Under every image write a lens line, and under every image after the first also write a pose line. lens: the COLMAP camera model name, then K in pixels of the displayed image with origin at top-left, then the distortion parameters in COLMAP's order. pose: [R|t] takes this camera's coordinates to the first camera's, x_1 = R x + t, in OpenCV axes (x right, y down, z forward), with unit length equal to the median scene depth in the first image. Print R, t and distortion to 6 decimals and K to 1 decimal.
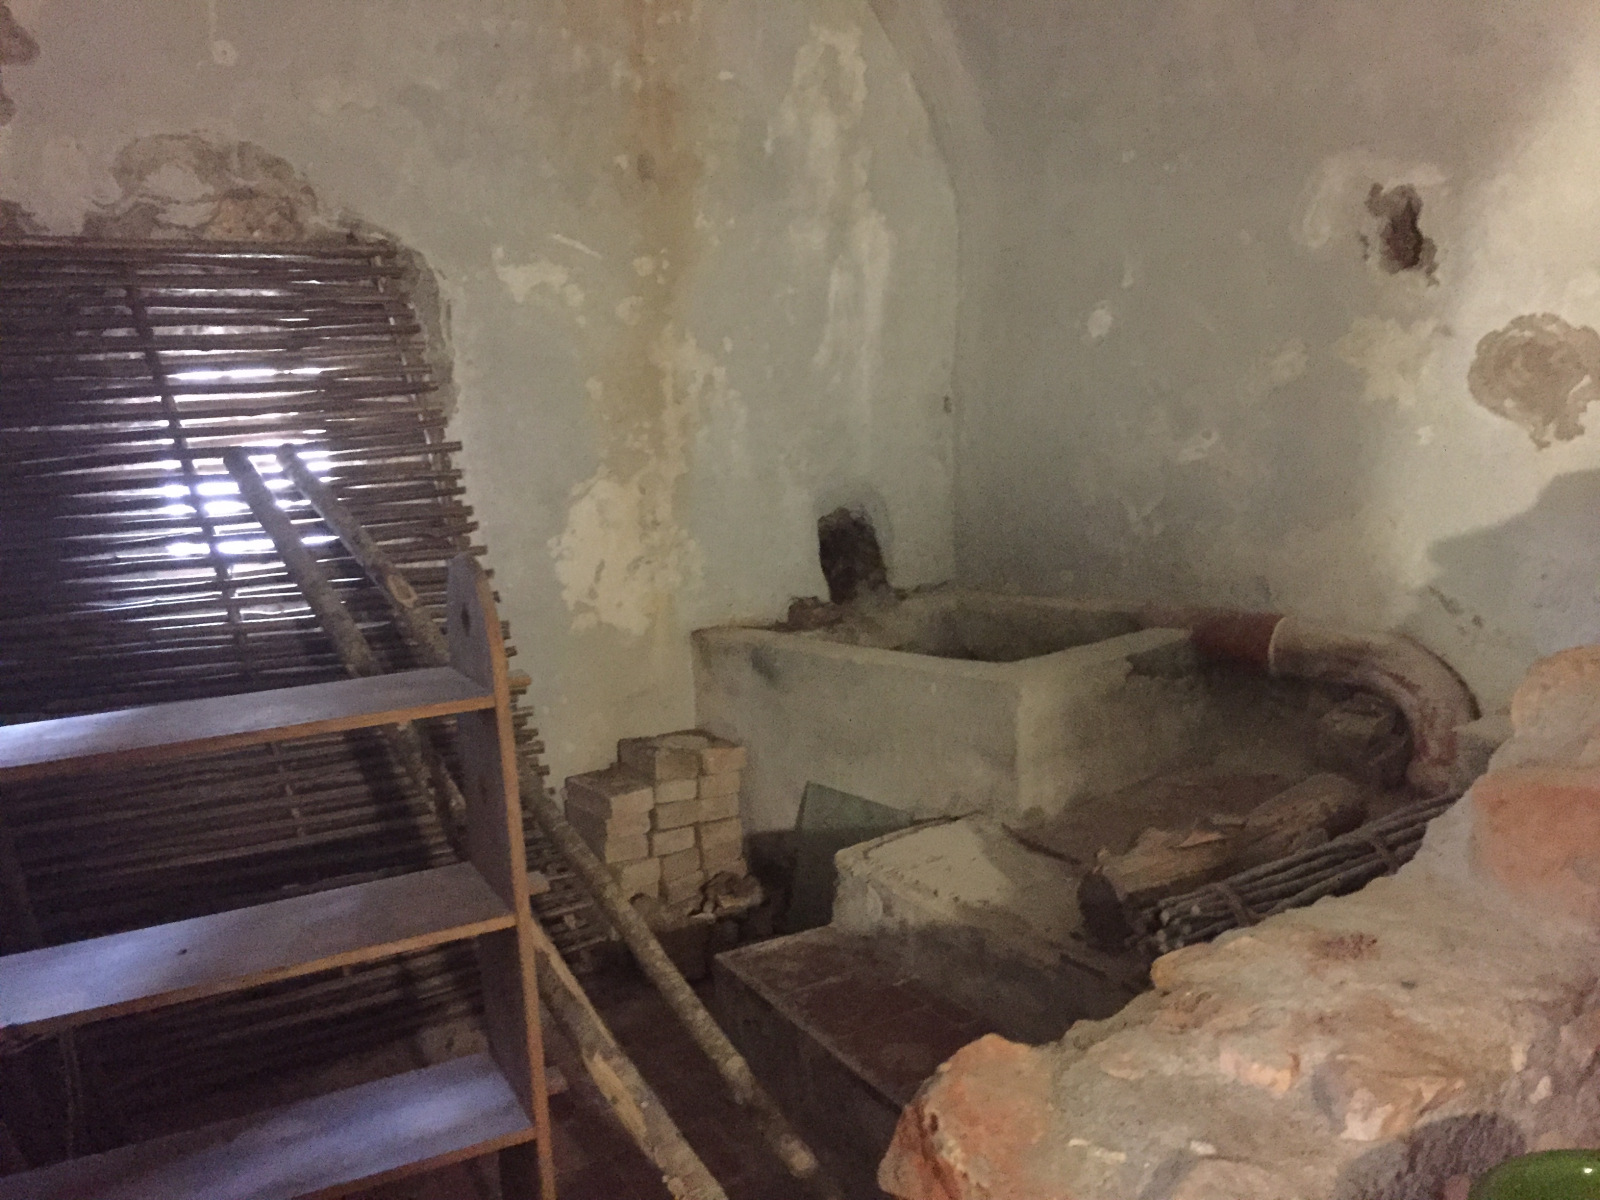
lens RADIAL K [[1374.9, 0, 794.5], [0, 1374.9, 604.1], [0, 0, 1]] dist [0.076140, -0.114815]
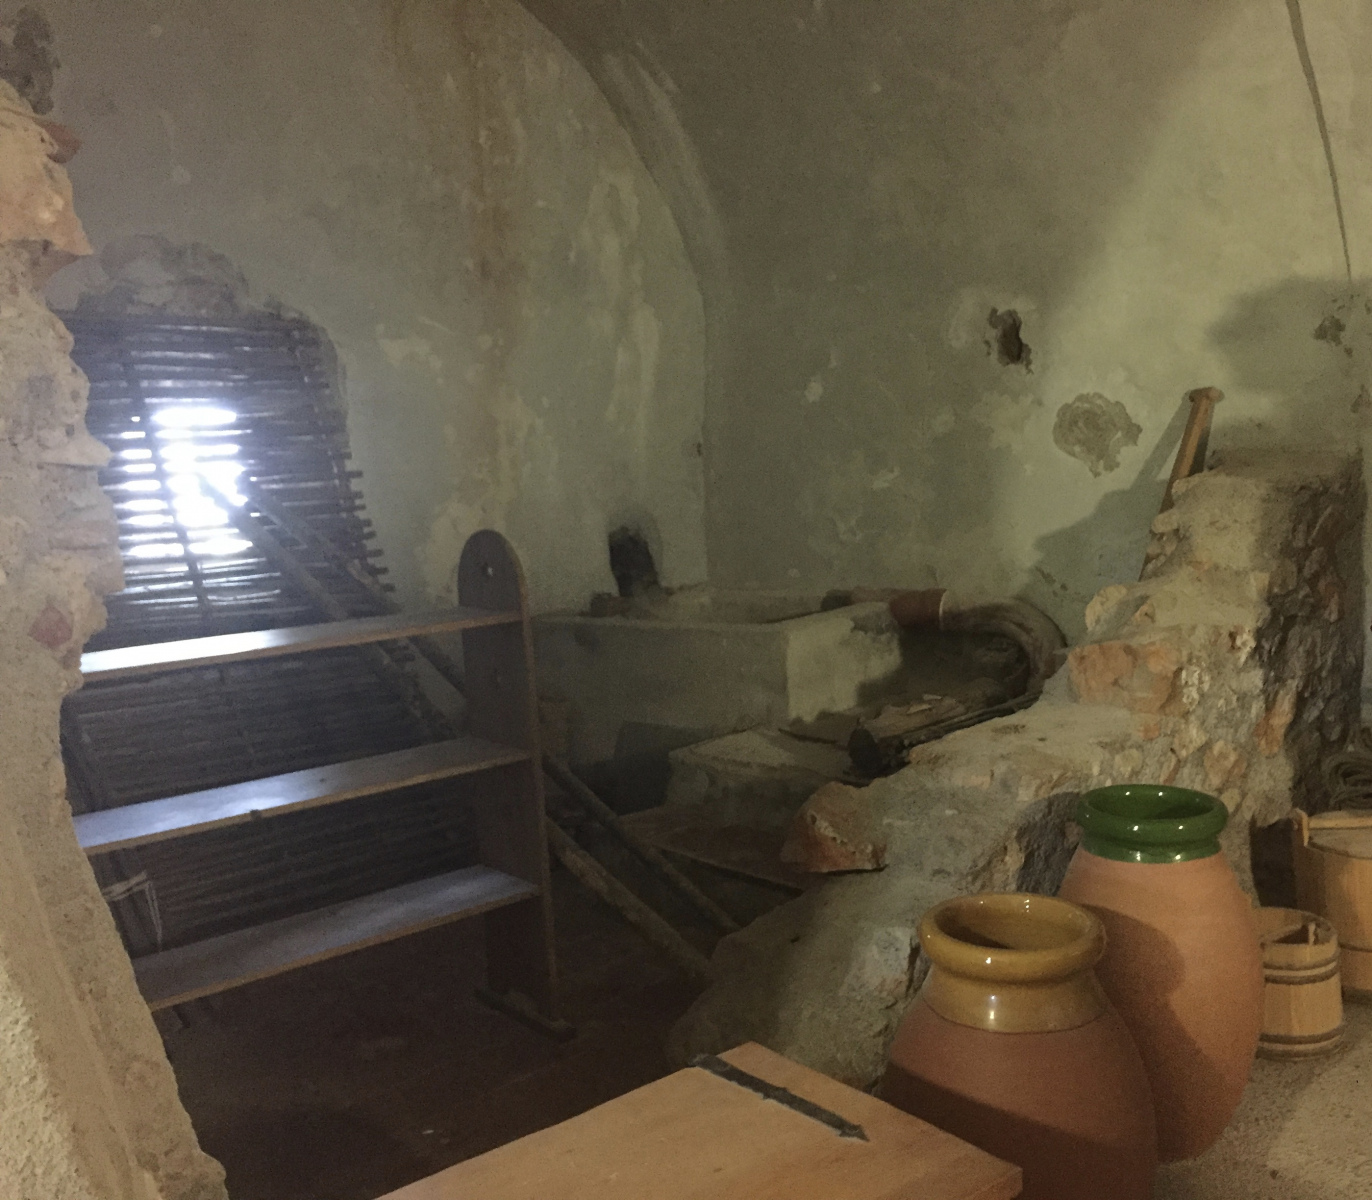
lens RADIAL K [[1297.5, 0, 808.9], [0, 1297.5, 602.1], [0, 0, 1]] dist [0.035432, -0.015243]
pose [[0.963849, -0.022487, 0.265499, -0.172064], [0.032301, 0.998944, -0.032658, 0.066227], [-0.264484, 0.040053, 0.963558, -0.327861]]
